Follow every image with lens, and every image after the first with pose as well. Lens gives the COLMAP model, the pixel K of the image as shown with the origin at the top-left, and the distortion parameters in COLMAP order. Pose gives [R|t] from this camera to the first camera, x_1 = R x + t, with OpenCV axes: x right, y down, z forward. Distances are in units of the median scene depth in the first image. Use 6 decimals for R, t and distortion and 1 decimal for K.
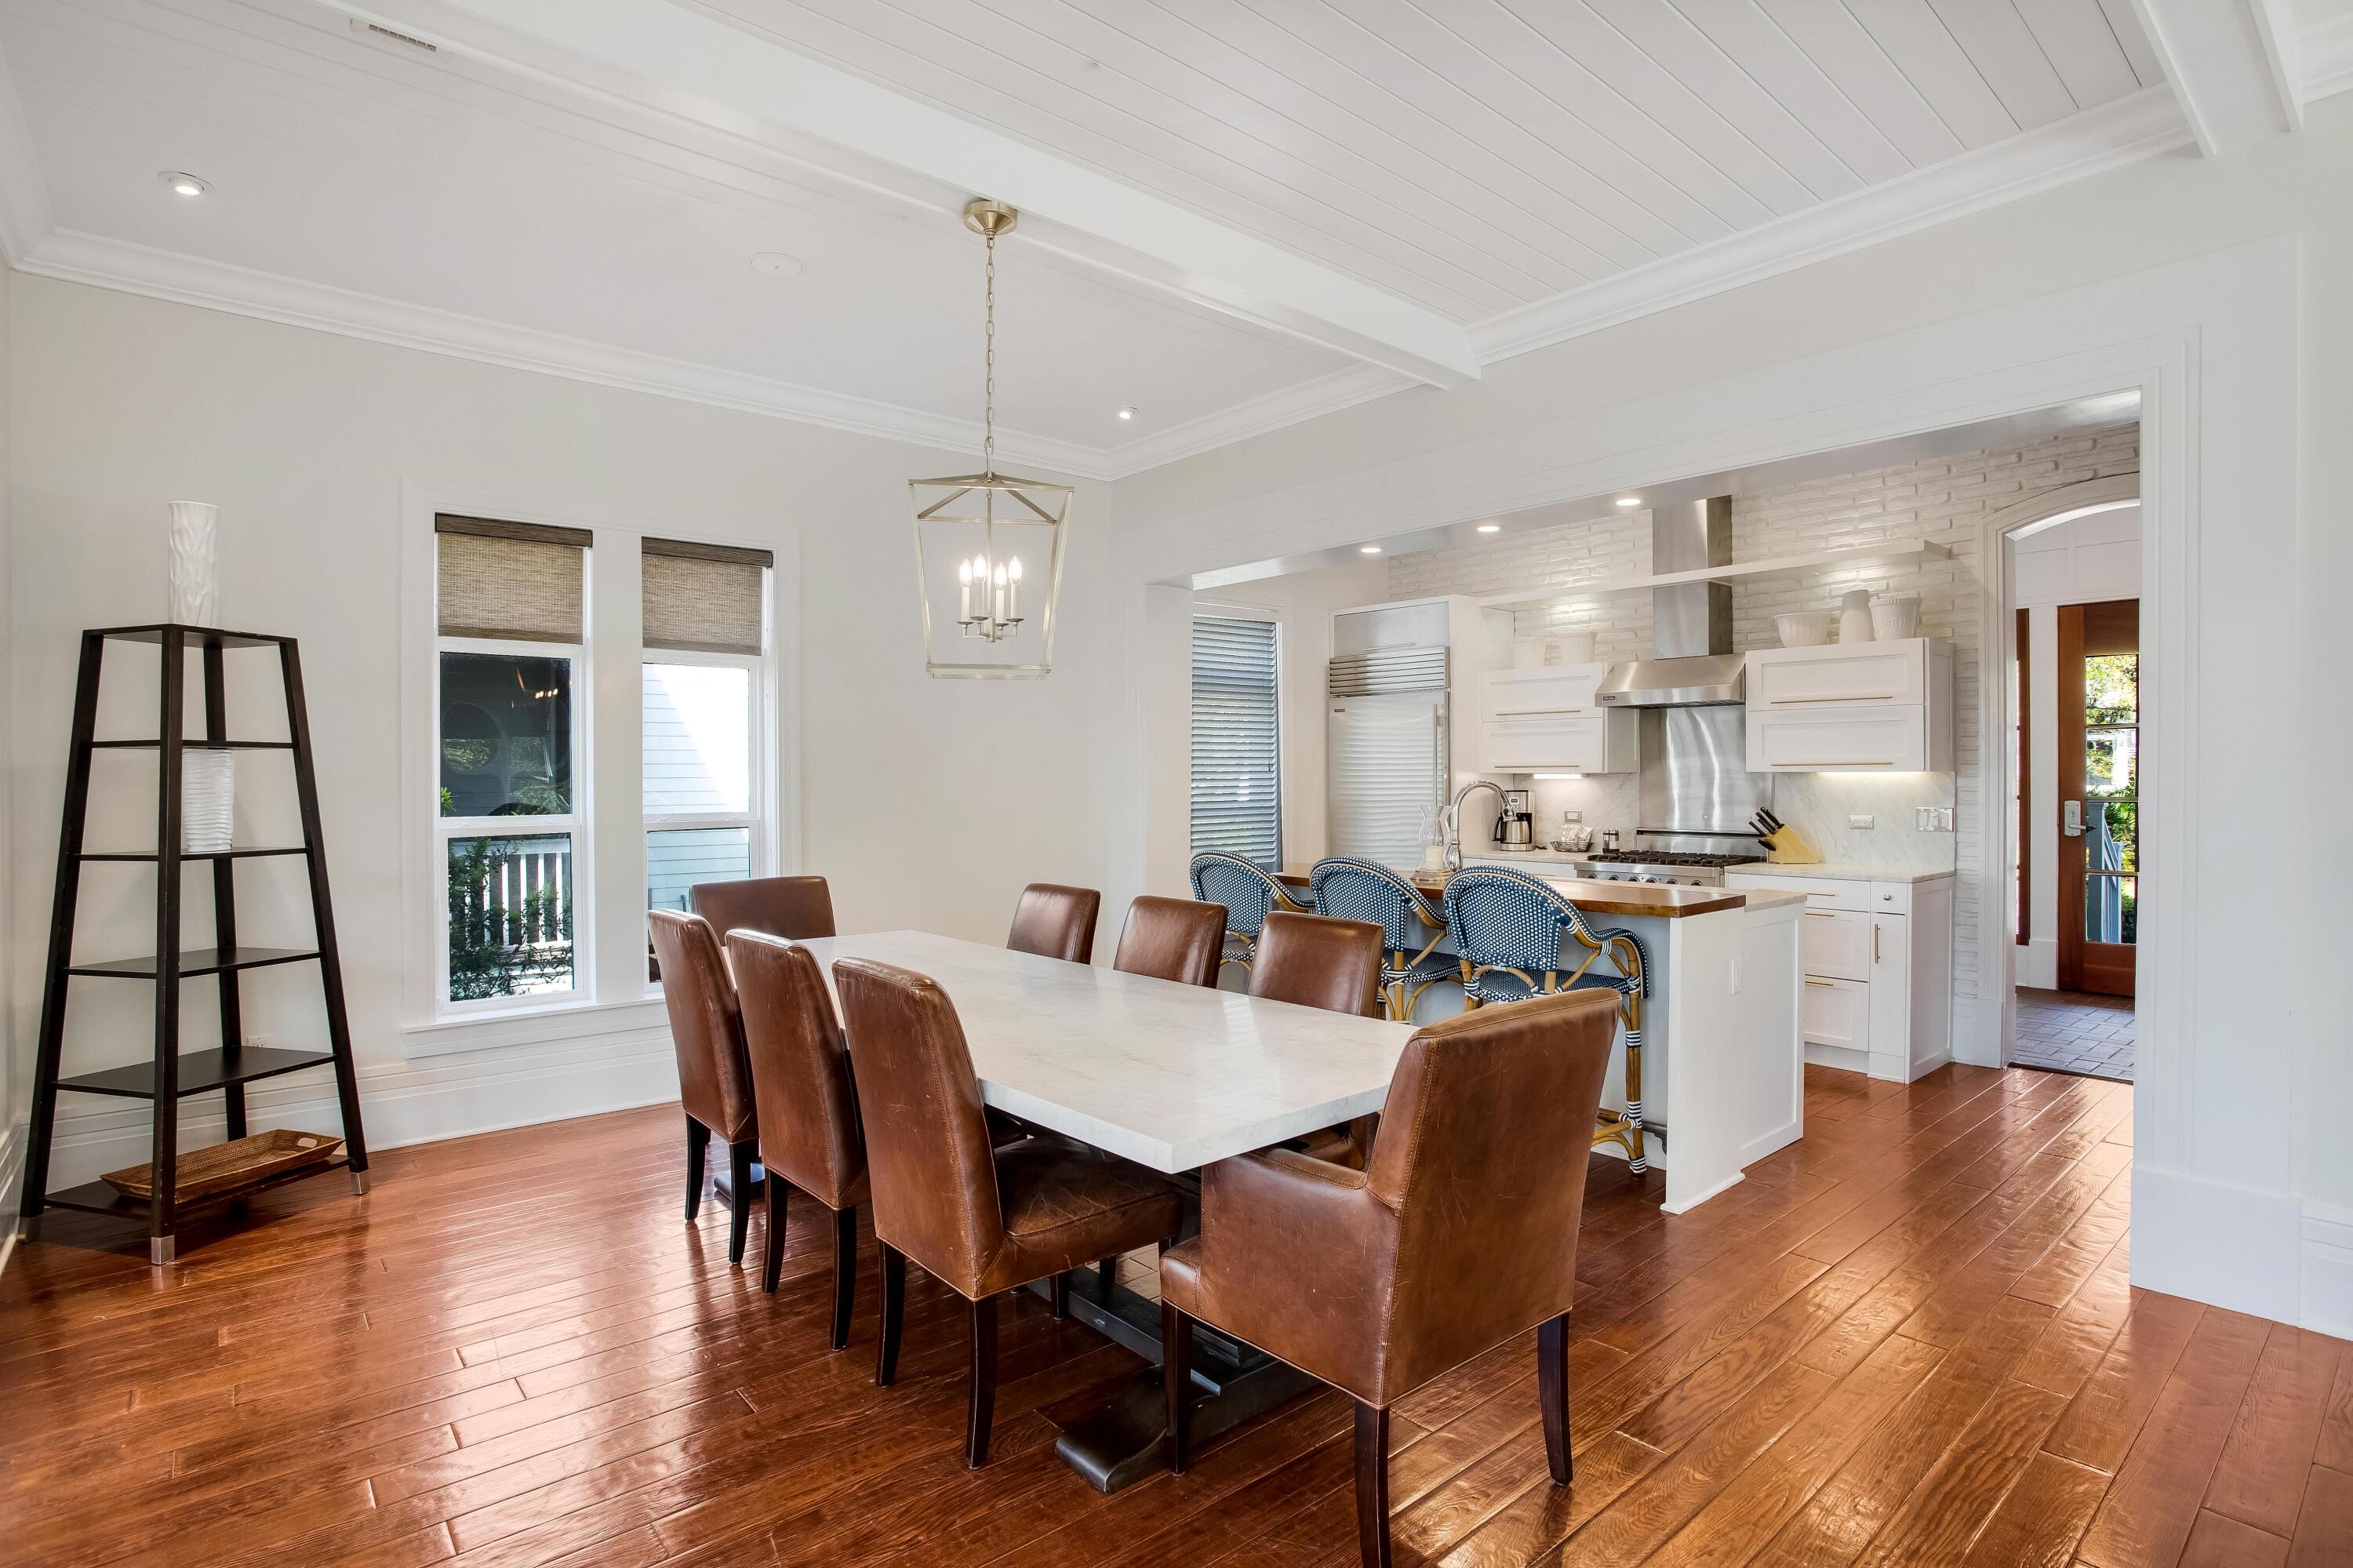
lens RADIAL K [[1163.7, 0, 1176.5], [0, 1163.7, 784.0], [0, 0, 1]] dist [-0.000087, 0.000011]
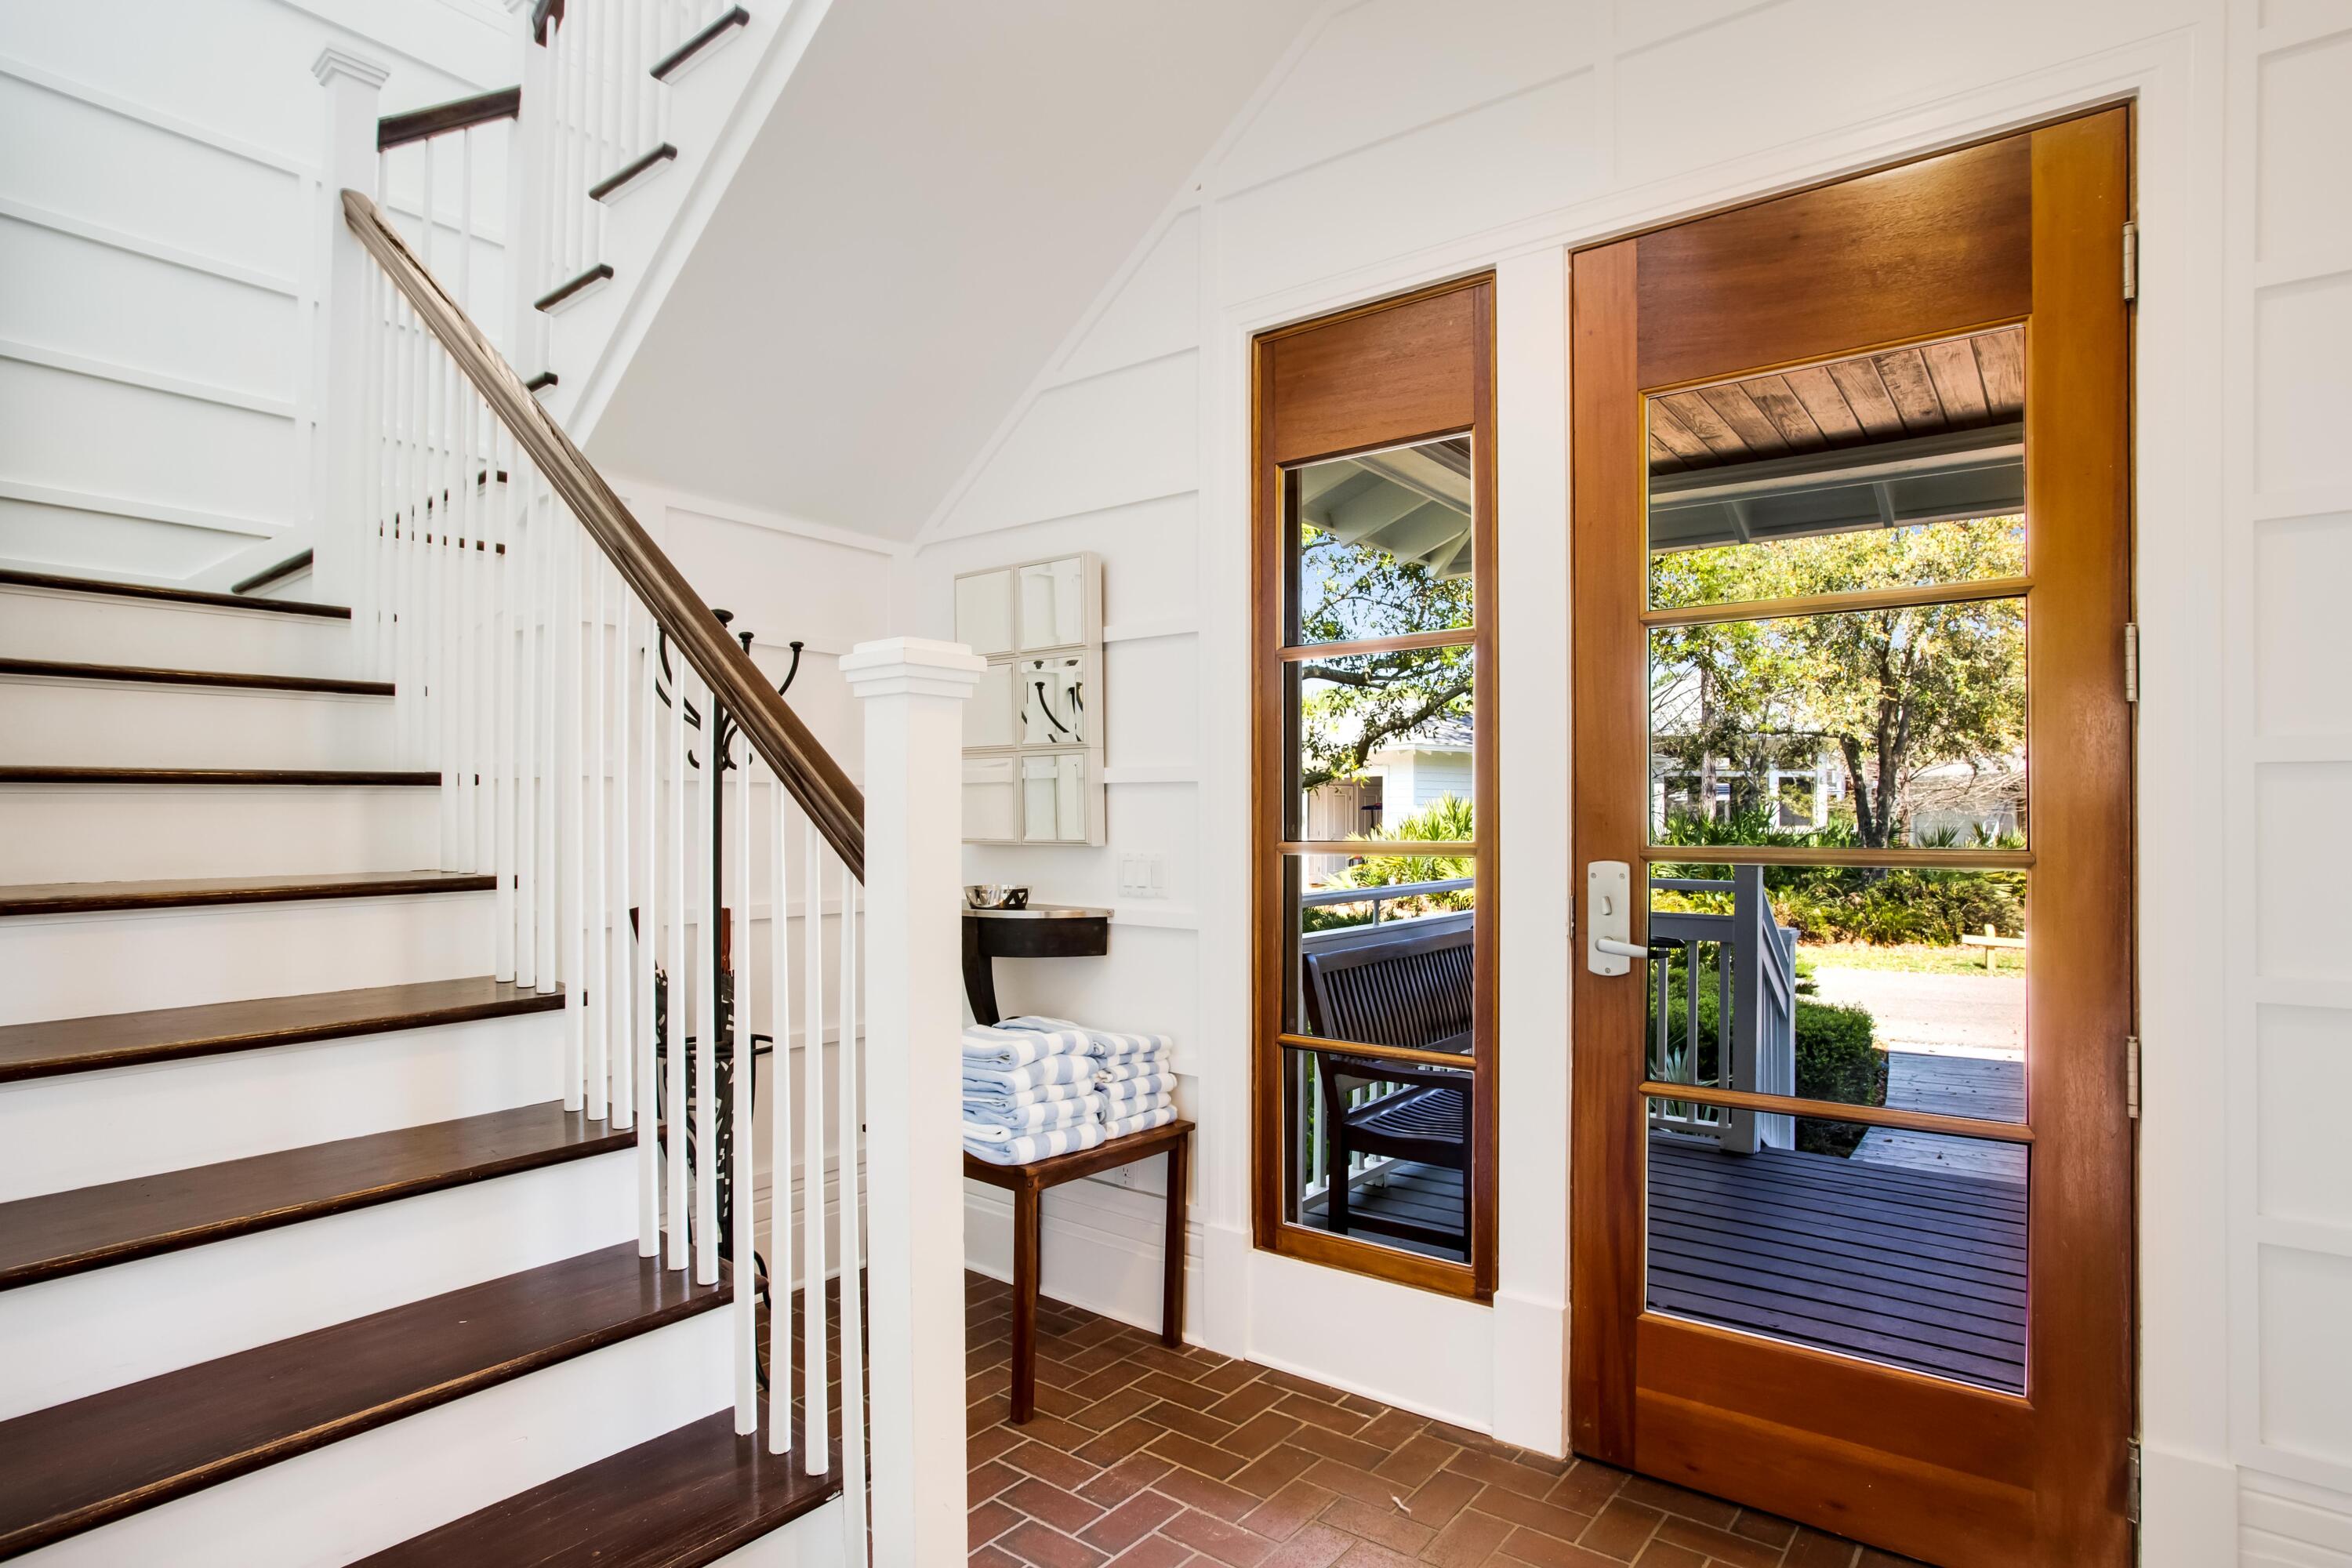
lens RADIAL K [[1163.2, 0, 1176.0], [0, 1163.2, 784.0], [0, 0, 1]] dist [-0.000087, 0.000011]
pose [[0.985372, 0.008173, 0.170221, 0.603844], [-0.002225, 0.999381, -0.035102, 0.005307], [-0.170403, 0.034210, 0.984780, 0.716171]]
